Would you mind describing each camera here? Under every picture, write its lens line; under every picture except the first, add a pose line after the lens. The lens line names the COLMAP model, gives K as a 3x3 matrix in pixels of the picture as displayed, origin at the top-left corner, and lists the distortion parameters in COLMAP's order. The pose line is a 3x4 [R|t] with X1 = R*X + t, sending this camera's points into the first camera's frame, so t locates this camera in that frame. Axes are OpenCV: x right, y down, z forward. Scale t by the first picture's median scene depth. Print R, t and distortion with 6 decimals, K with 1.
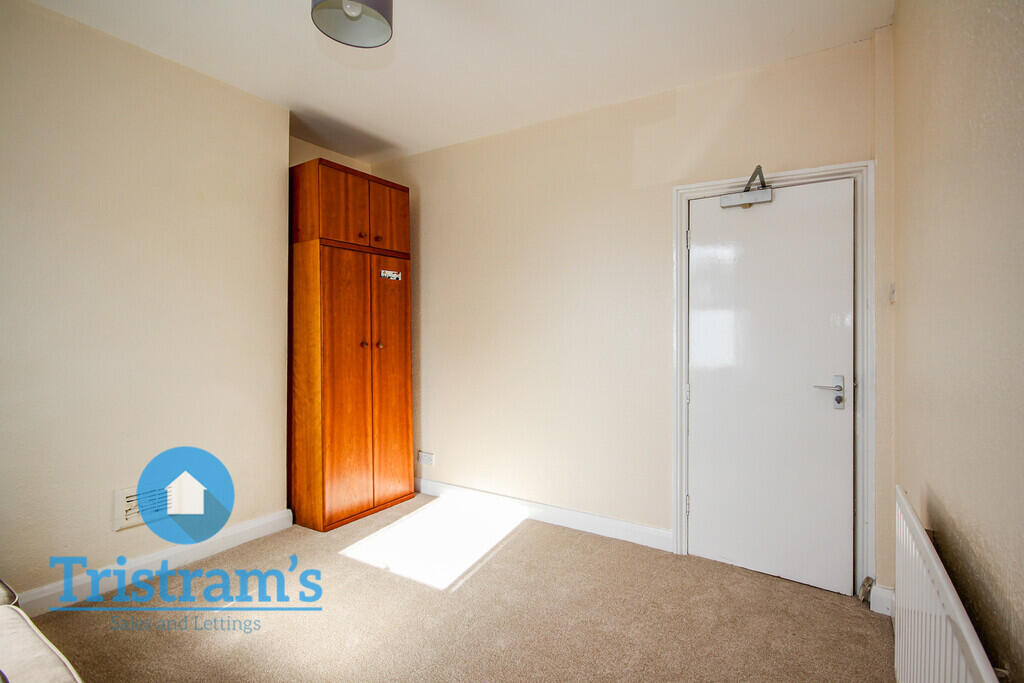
lens RADIAL K [[484.2, 0, 517.4], [0, 484.2, 338.7], [0, 0, 1]] dist [-0.006067, -0.000836]
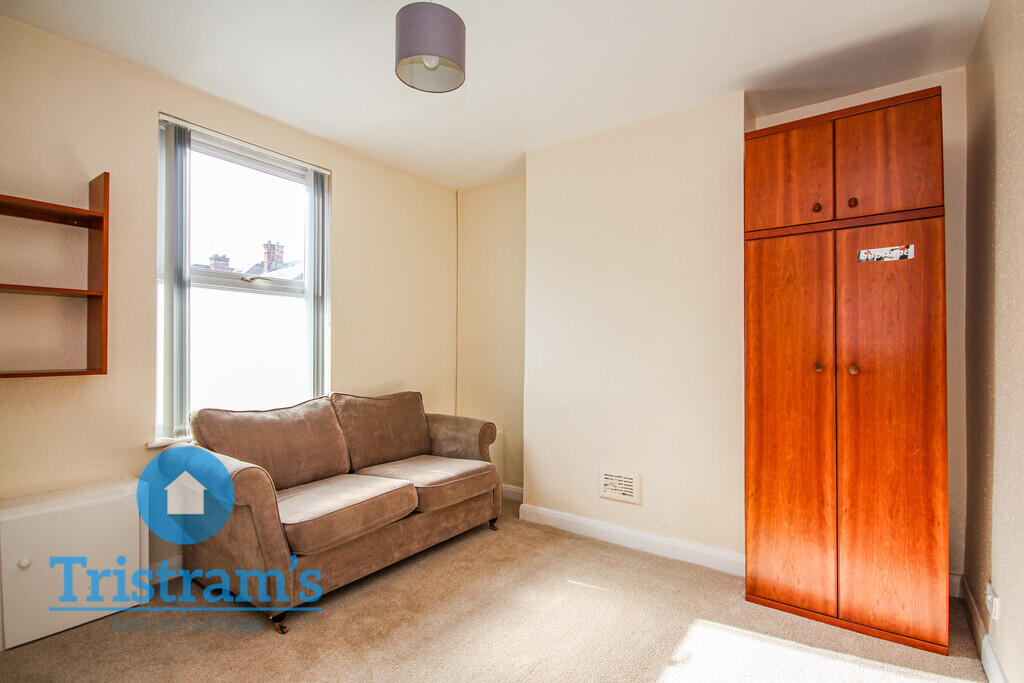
lens RADIAL K [[484.2, 0, 517.0], [0, 484.2, 348.2], [0, 0, 1]] dist [-0.006067, -0.000836]
pose [[-0.062890, 0.001648, -0.998019, 0.387945], [-0.008370, 0.999963, 0.002179, -0.012644], [0.997985, 0.008491, -0.062873, 0.618271]]
